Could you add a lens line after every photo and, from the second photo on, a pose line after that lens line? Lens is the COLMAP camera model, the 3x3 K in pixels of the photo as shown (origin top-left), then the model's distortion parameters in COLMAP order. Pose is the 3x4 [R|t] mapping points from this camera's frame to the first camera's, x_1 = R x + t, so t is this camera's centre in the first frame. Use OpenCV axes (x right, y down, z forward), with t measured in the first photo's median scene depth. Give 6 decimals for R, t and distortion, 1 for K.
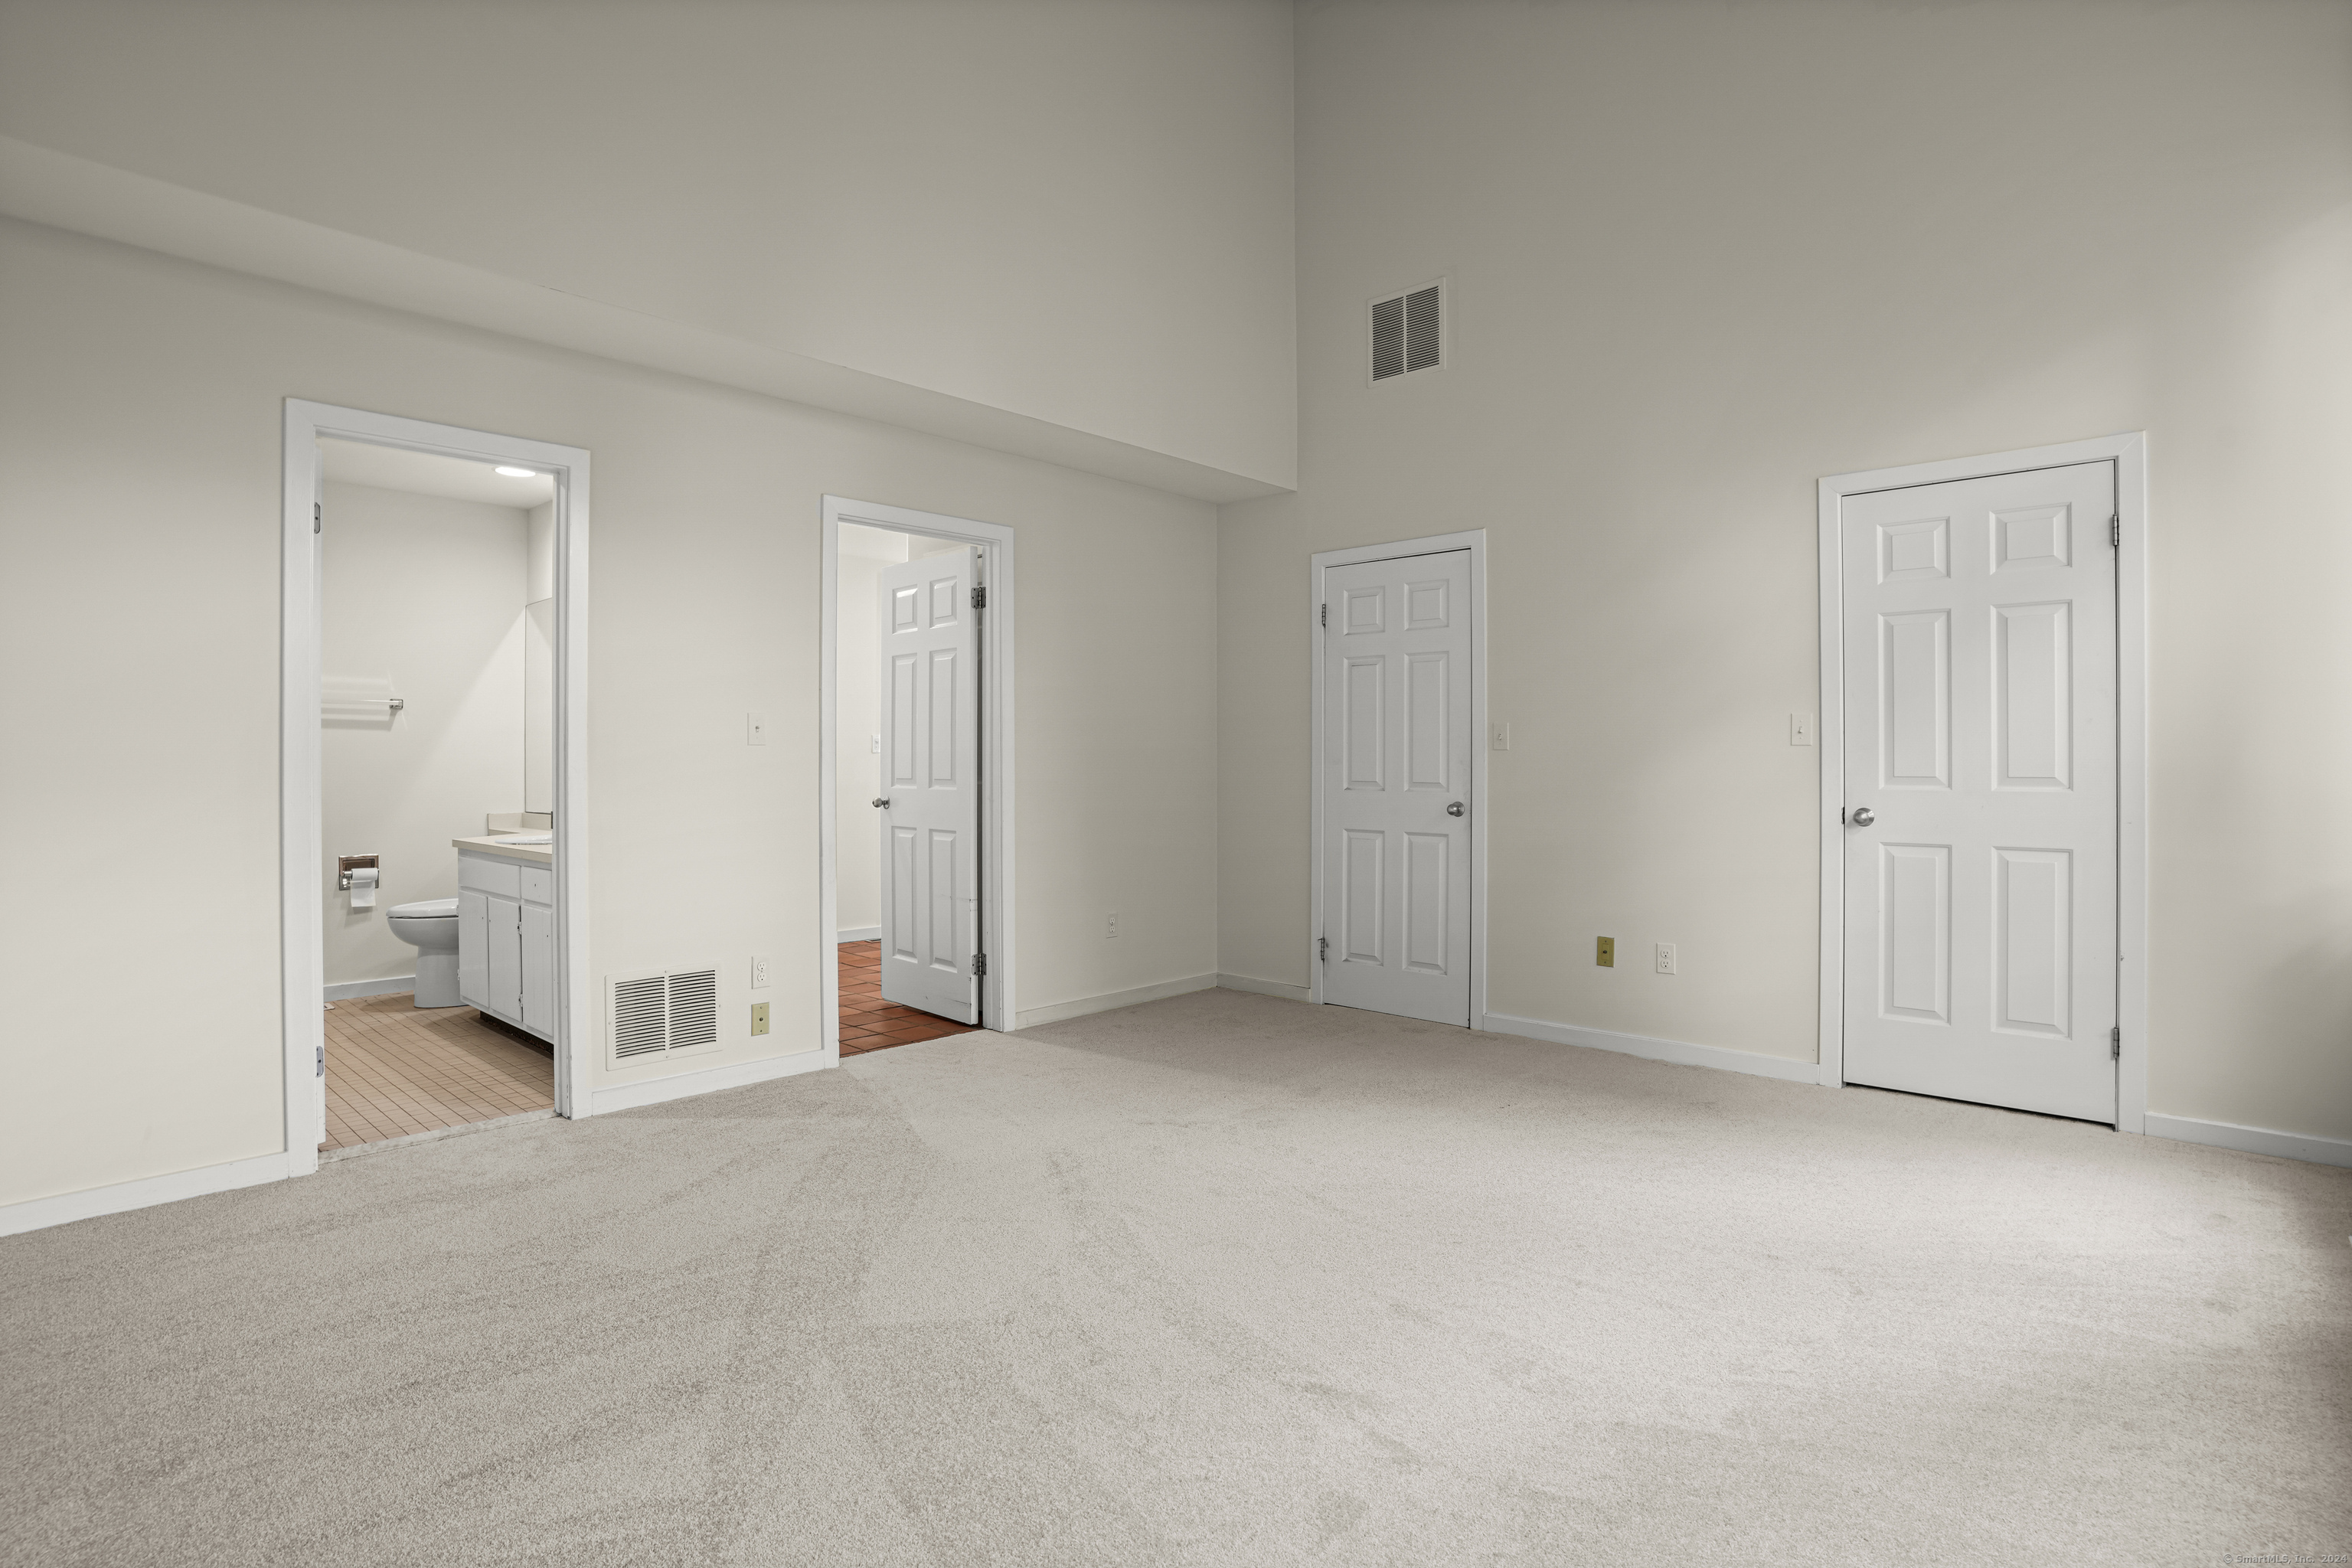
lens RADIAL K [[1187.6, 0, 1173.6], [0, 1187.6, 761.8], [0, 0, 1]] dist [-0.000686, 0.000536]
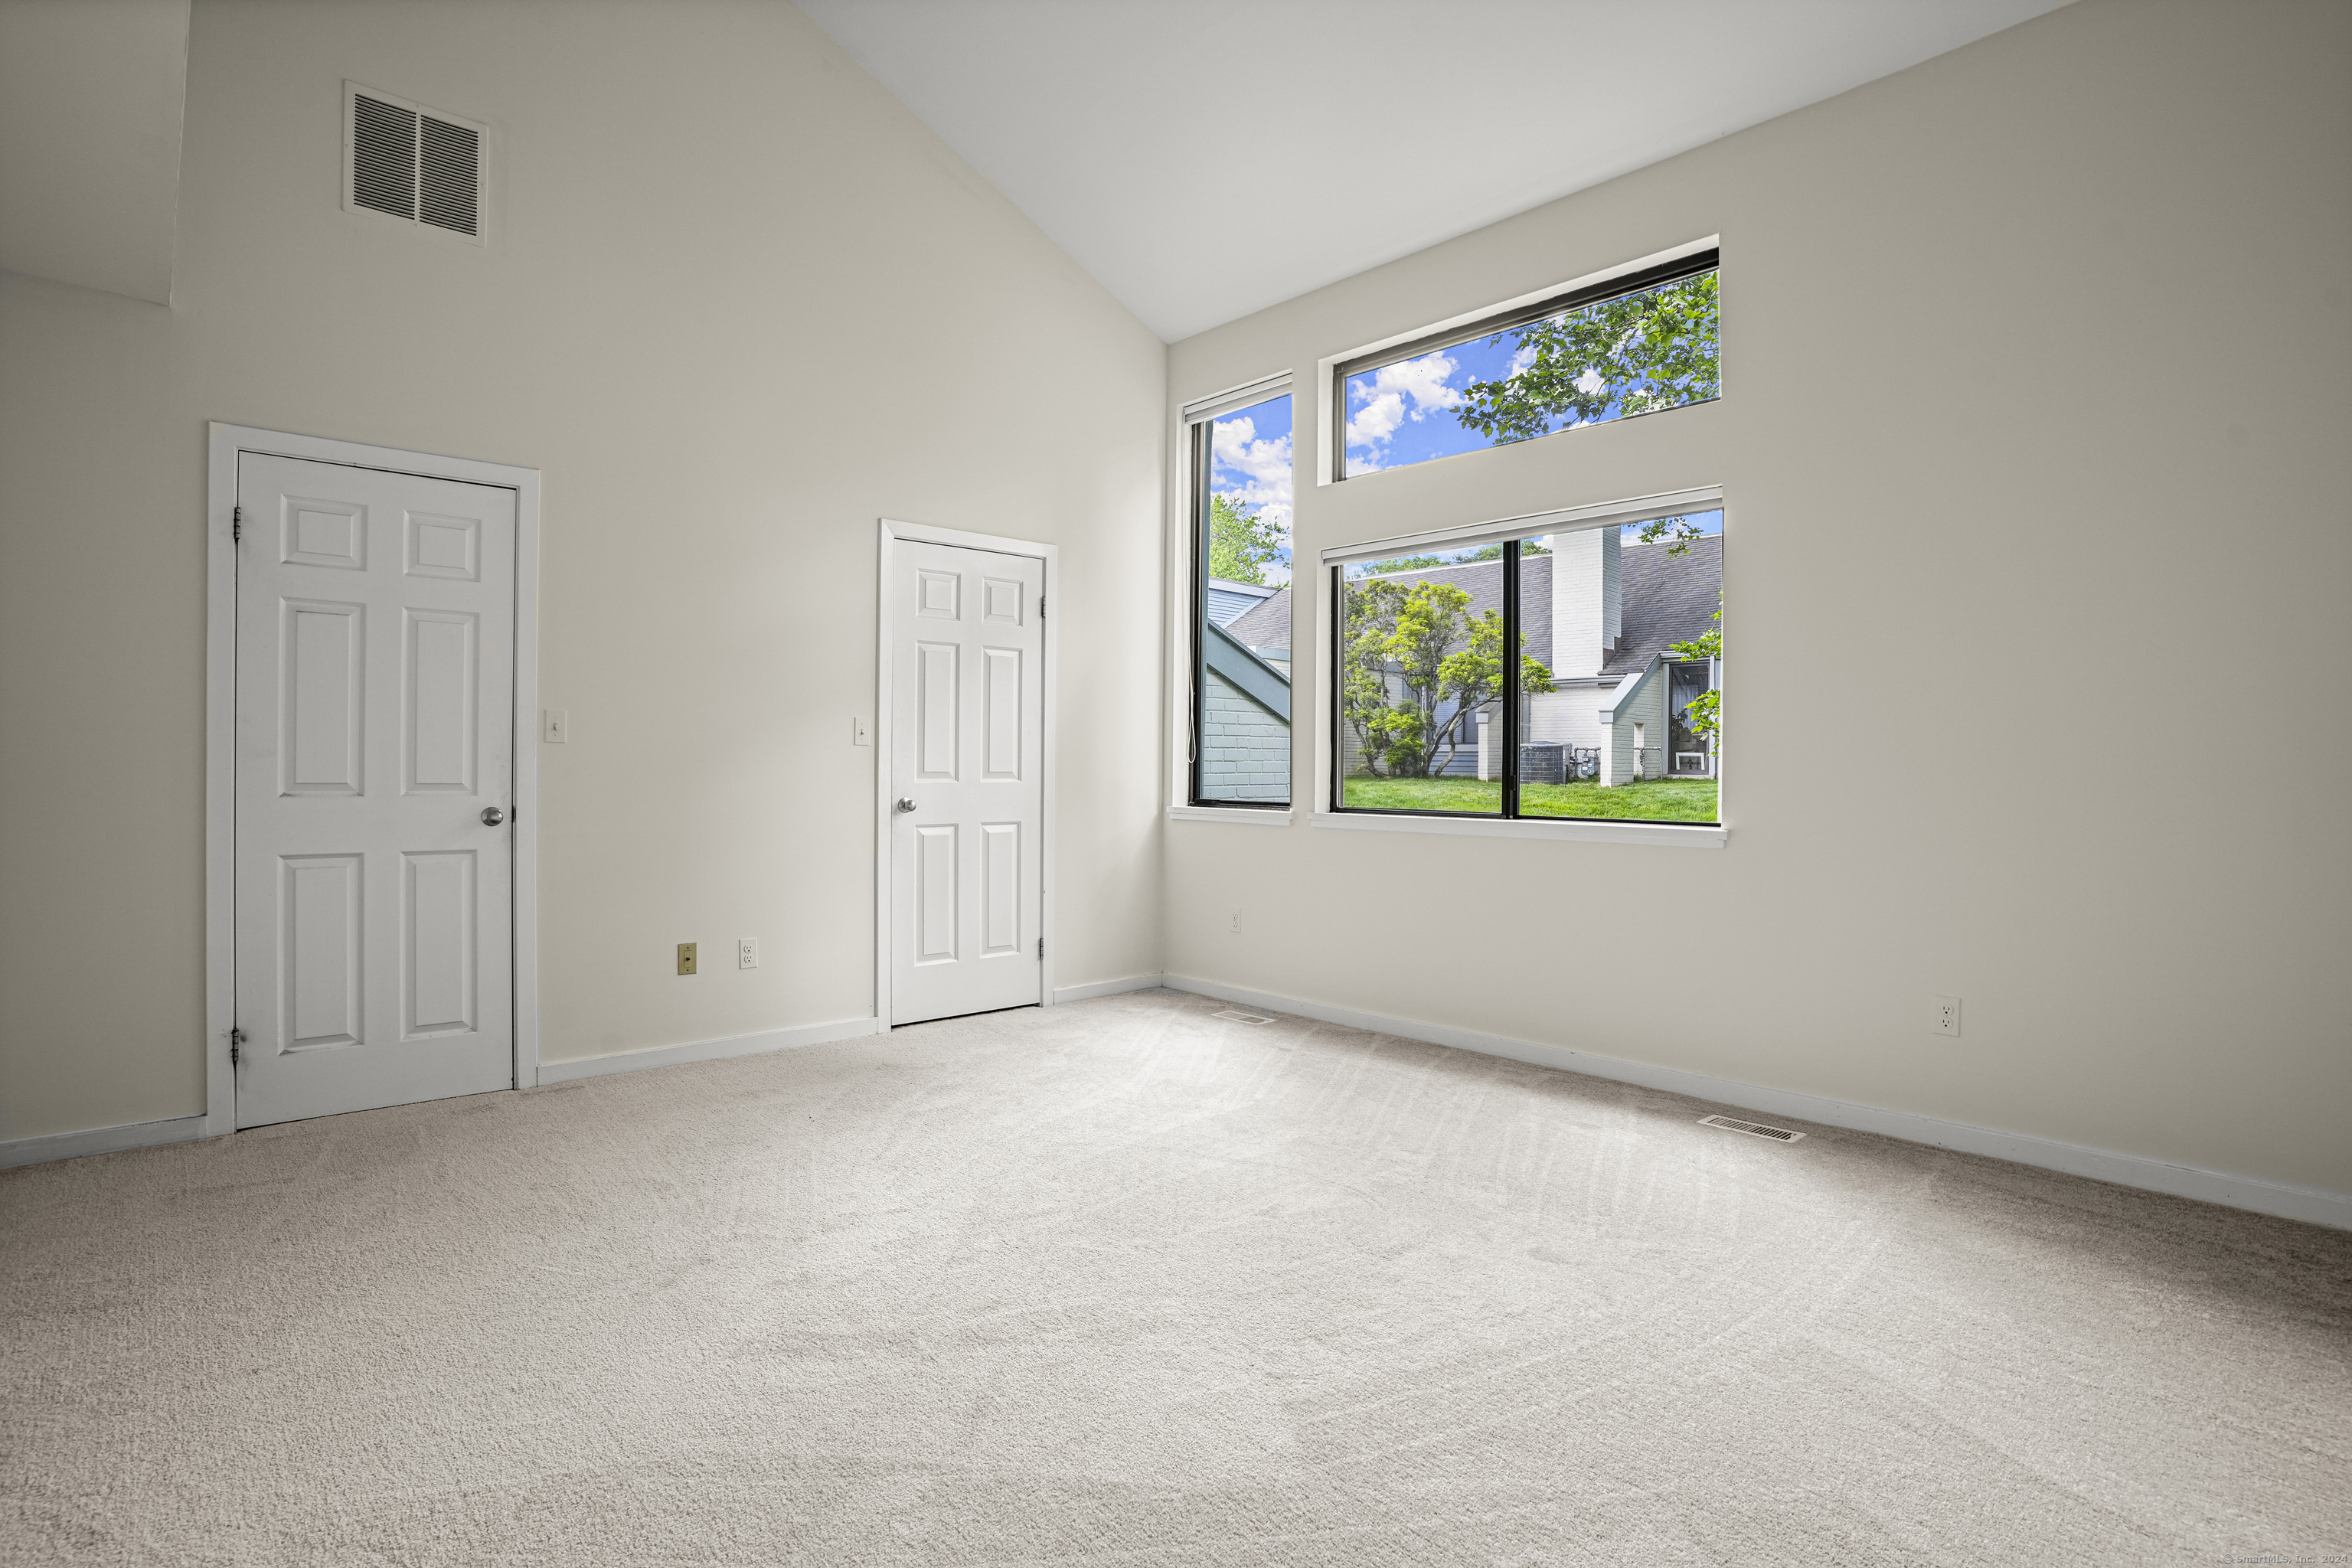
lens RADIAL K [[1177.2, 0, 1176.0], [0, 1177.2, 784.0], [0, 0, 1]] dist [-0.000360, 0.000473]
pose [[0.144222, -0.015599, 0.989422, -0.464993], [-0.007617, 0.999829, 0.016873, 0.001604], [-0.989516, -0.009970, 0.144078, 0.440745]]
